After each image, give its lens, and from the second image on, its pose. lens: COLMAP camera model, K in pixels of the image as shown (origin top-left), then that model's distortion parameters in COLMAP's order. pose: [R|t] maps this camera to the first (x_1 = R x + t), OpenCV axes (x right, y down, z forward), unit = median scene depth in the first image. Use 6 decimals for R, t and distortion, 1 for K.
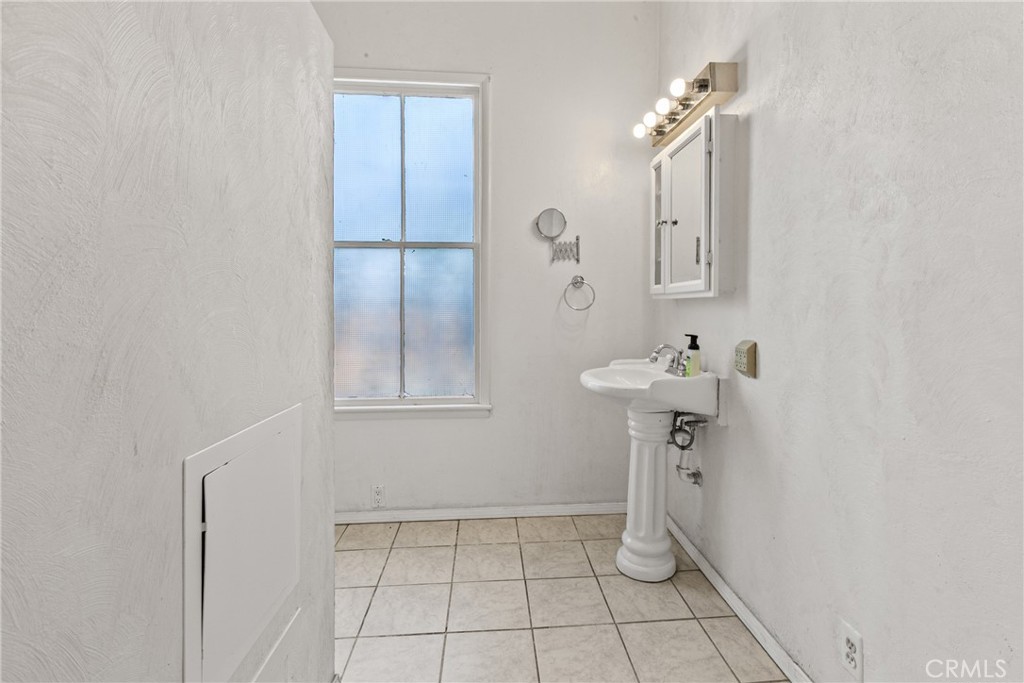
lens RADIAL K [[486.5, 0, 515.8], [0, 486.5, 299.6], [0, 0, 1]] dist [0.001321, 0.000051]
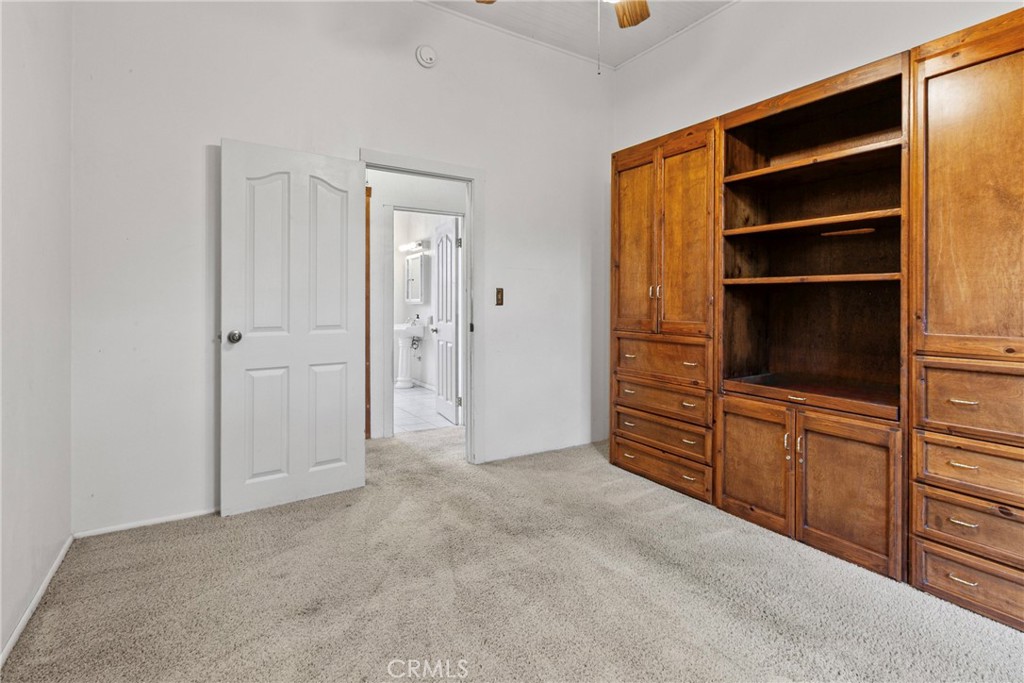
lens RADIAL K [[486.5, 0, 515.8], [0, 486.5, 299.6], [0, 0, 1]] dist [0.001321, 0.000051]
pose [[0.877099, -0.002427, 0.480304, -0.652907], [0.007087, 0.999944, -0.007890, -0.001783], [-0.480258, 0.010324, 0.877066, -2.256298]]
